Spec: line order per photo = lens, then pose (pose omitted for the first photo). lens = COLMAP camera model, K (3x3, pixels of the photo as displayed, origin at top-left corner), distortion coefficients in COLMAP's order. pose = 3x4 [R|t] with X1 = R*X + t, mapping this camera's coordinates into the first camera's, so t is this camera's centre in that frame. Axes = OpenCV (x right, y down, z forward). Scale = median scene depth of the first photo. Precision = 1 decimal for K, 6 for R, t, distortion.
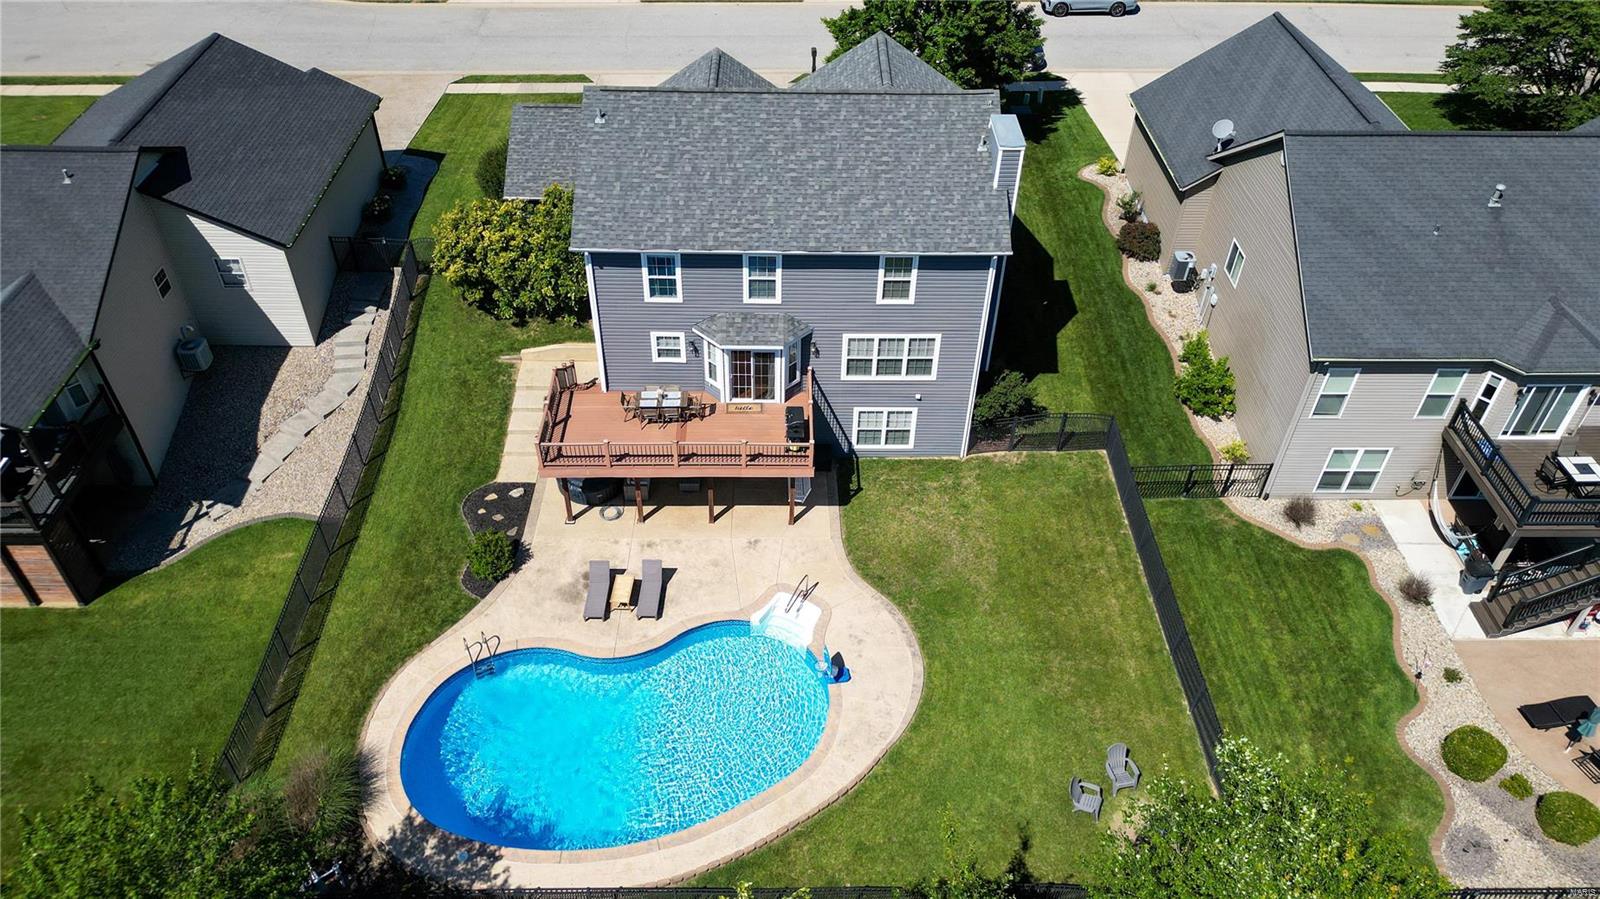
lens RADIAL K [[1129.9, 0, 796.6], [0, 1129.9, 454.0], [0, 0, 1]] dist [0.068498, -0.092907]
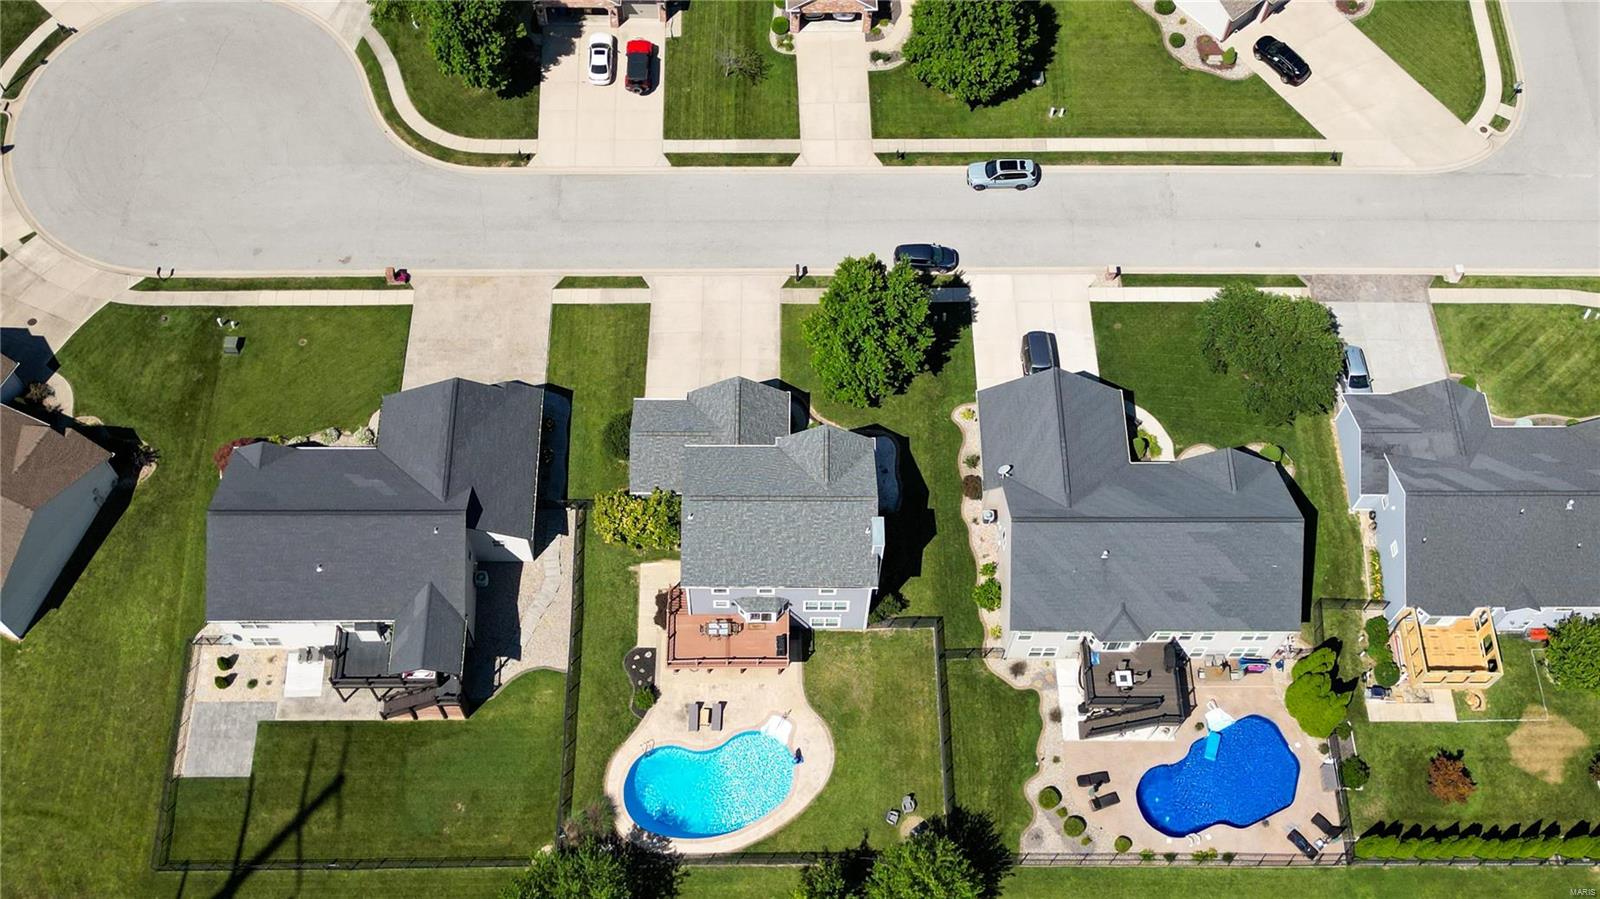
lens RADIAL K [[1644.3, 0, 800.0], [0, 1644.3, 449.5], [0, 0, 1]] dist [0.046914, -0.005361]
pose [[0.999977, 0.006830, 0.000098, 0.033193], [-0.006431, 0.936502, 0.350604, -1.507850], [0.002303, -0.350597, 0.936524, -1.861653]]
